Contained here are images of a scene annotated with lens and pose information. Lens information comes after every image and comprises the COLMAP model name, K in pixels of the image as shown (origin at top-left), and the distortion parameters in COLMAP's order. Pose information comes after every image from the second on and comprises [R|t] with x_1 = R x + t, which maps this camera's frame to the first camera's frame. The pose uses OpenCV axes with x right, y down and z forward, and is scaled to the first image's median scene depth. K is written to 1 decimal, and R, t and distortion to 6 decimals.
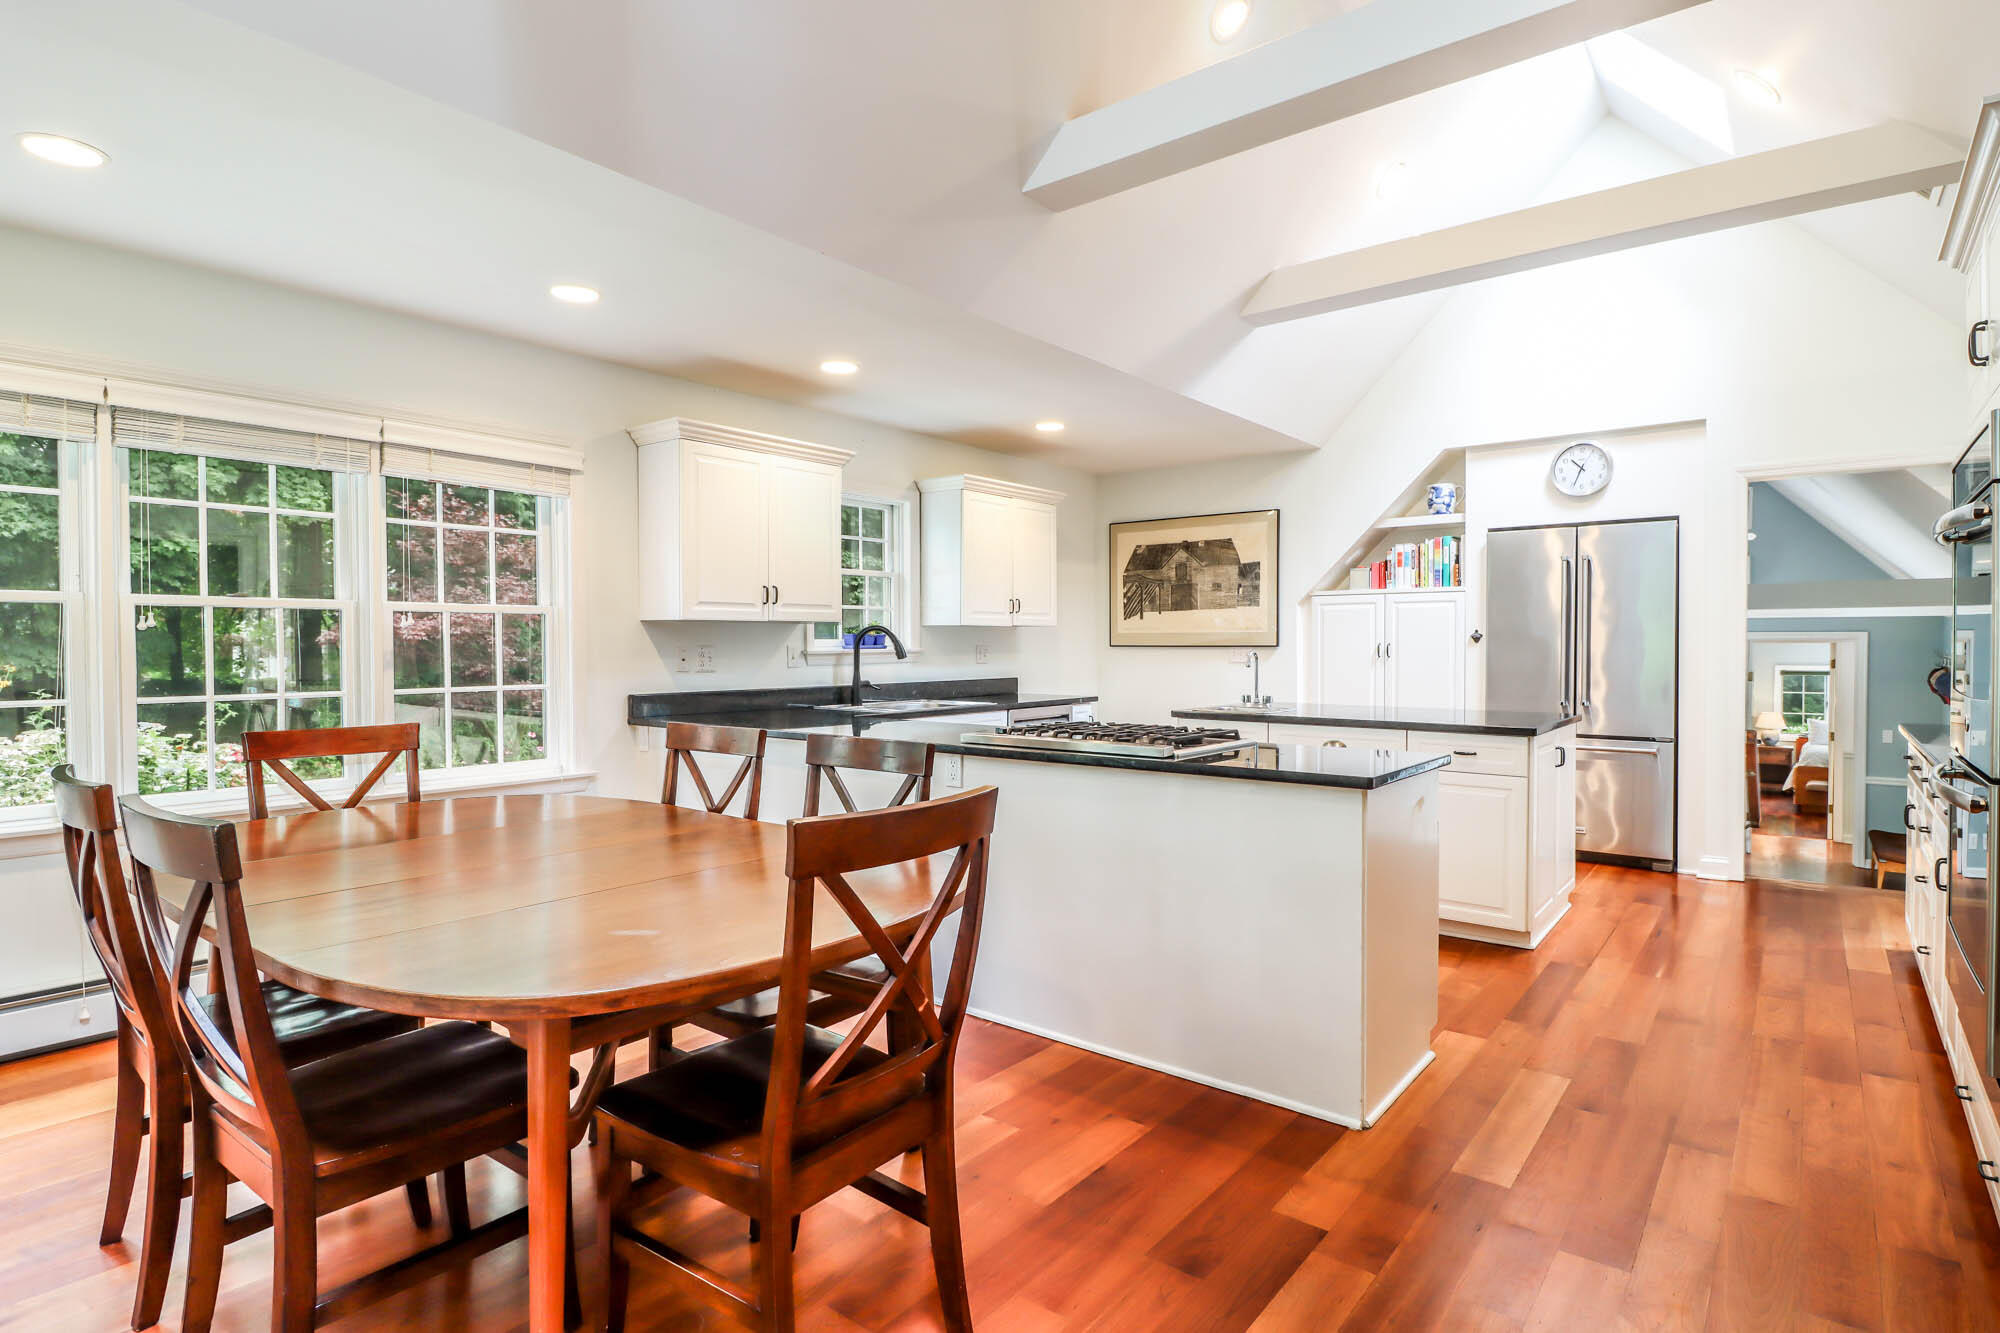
lens RADIAL K [[1015.1, 0, 993.0], [0, 1015.1, 660.3], [0, 0, 1]] dist [-0.013576, 0.001282]
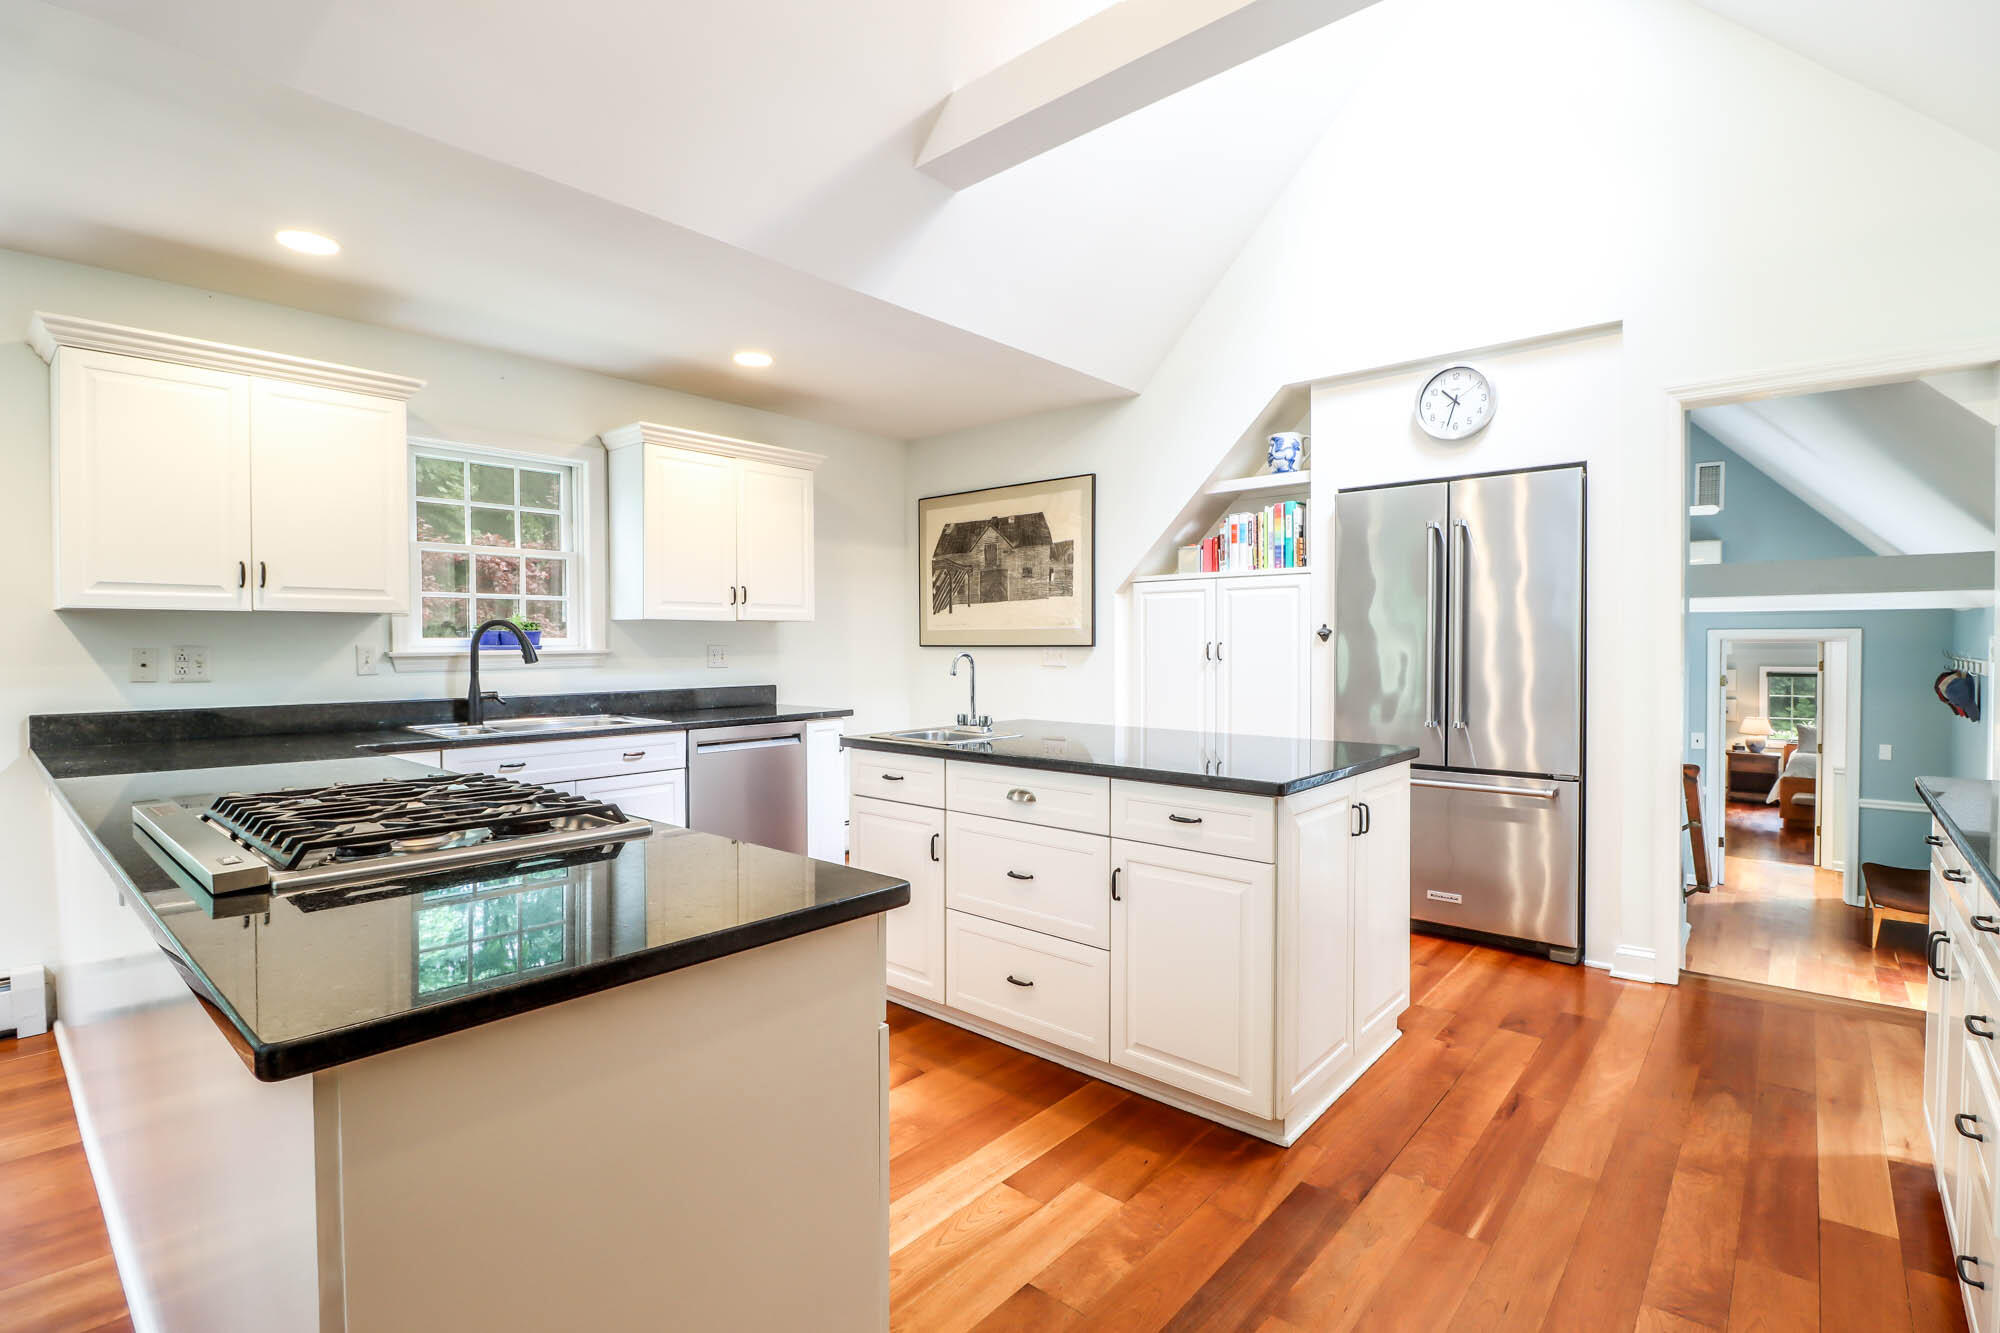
lens RADIAL K [[931.7, 0, 996.1], [0, 931.7, 657.2], [0, 0, 1]] dist [-0.013790, -0.002766]
pose [[0.999216, 0.000051, -0.039588, 0.258531], [-0.000134, 0.999998, -0.002100, -0.004019], [0.039587, 0.002103, 0.999214, 0.296488]]
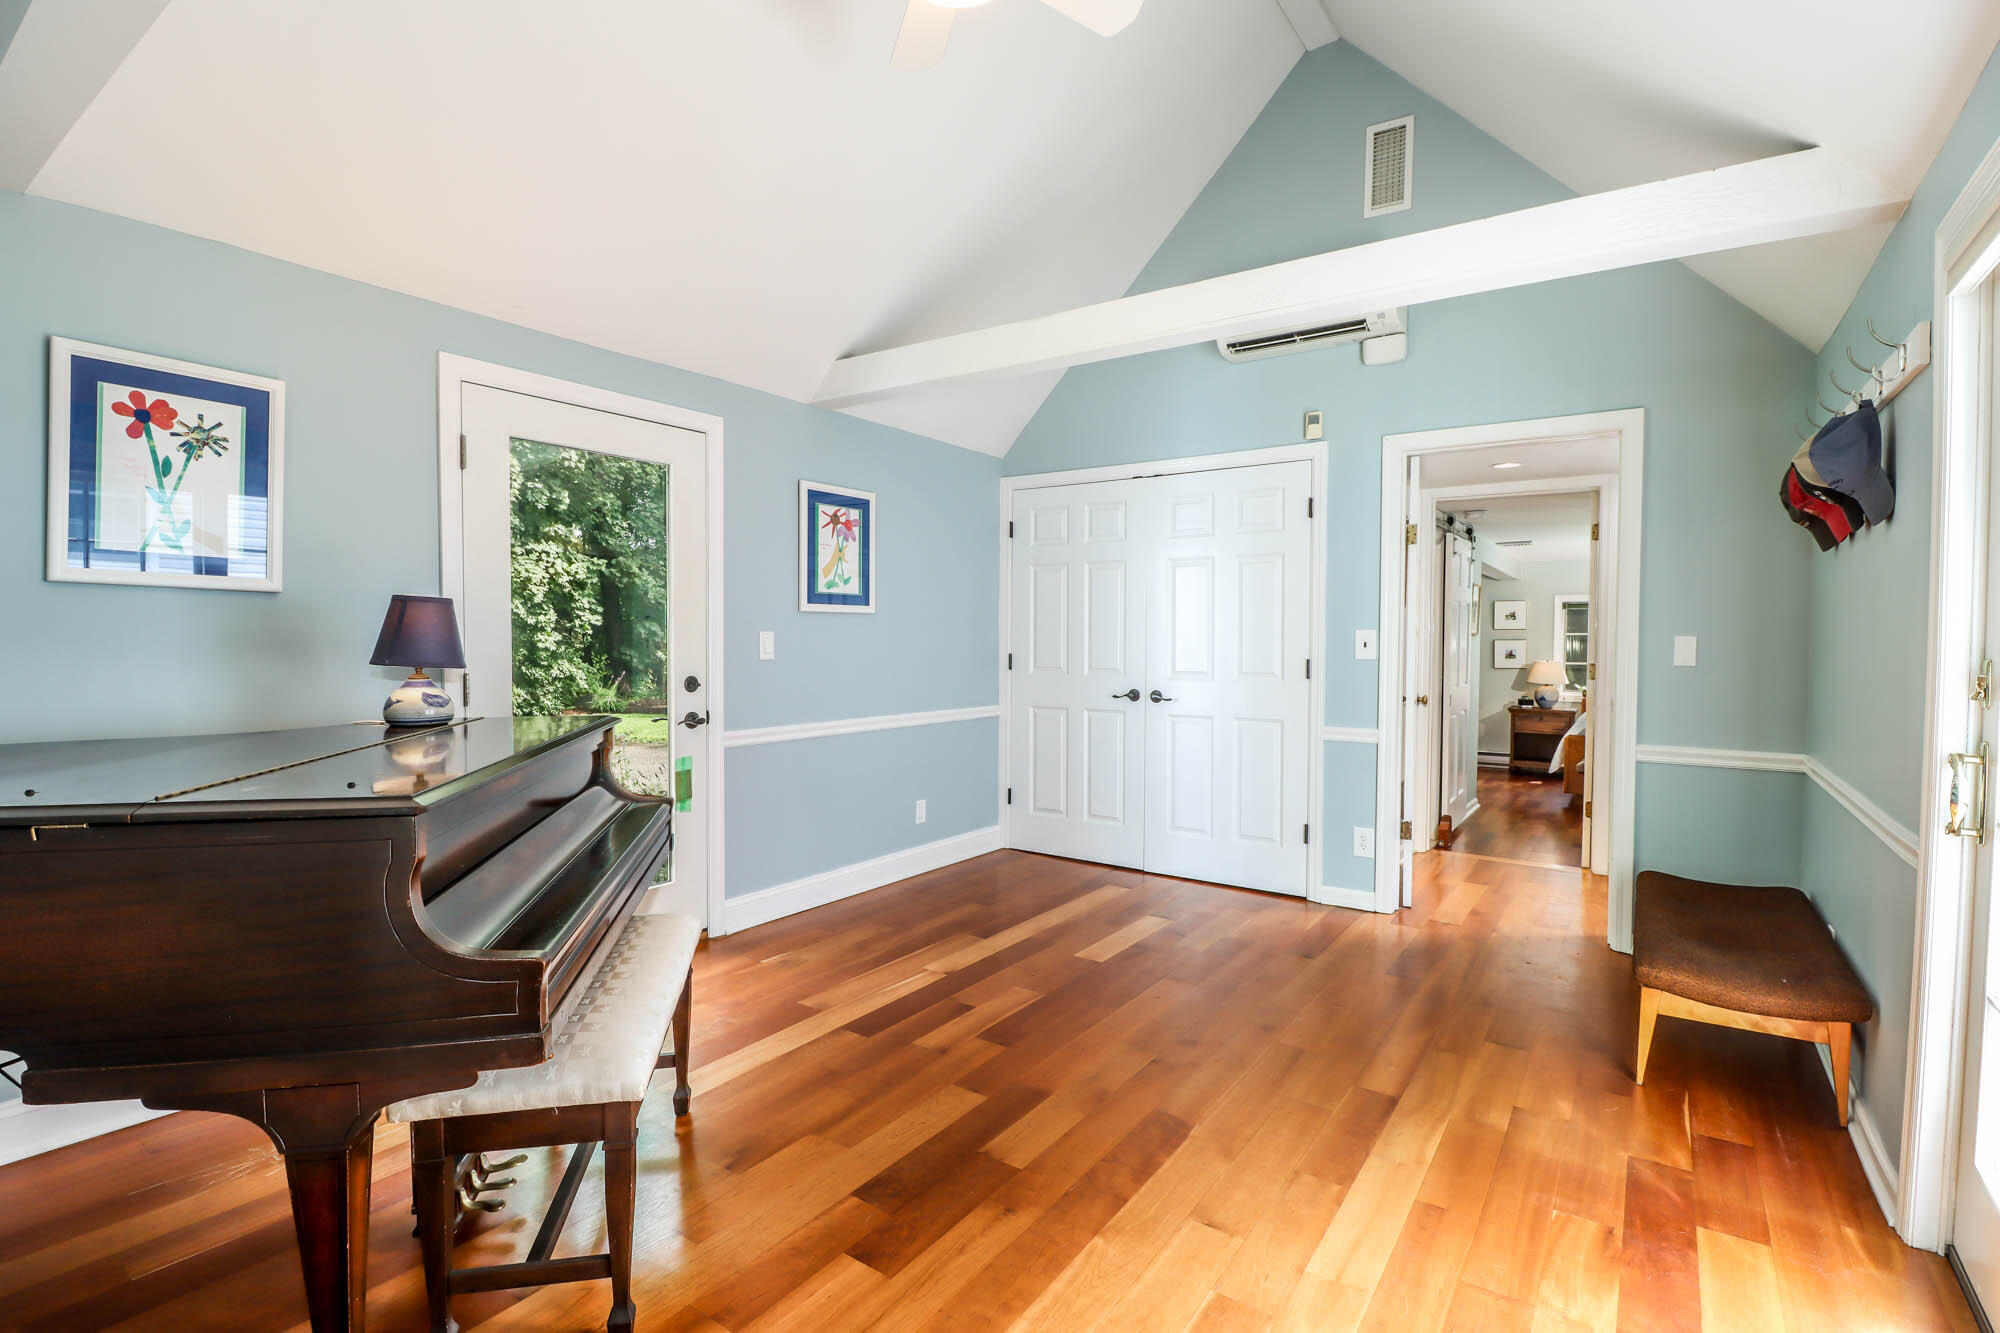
lens RADIAL K [[931.7, 0, 1015.0], [0, 931.7, 663.6], [0, 0, 1]] dist [-0.013790, -0.002766]
pose [[0.996911, 0.002750, 0.078489, 0.897316], [-0.003543, 0.999944, 0.009967, 0.123967], [-0.078458, -0.010215, 0.996865, 0.980860]]
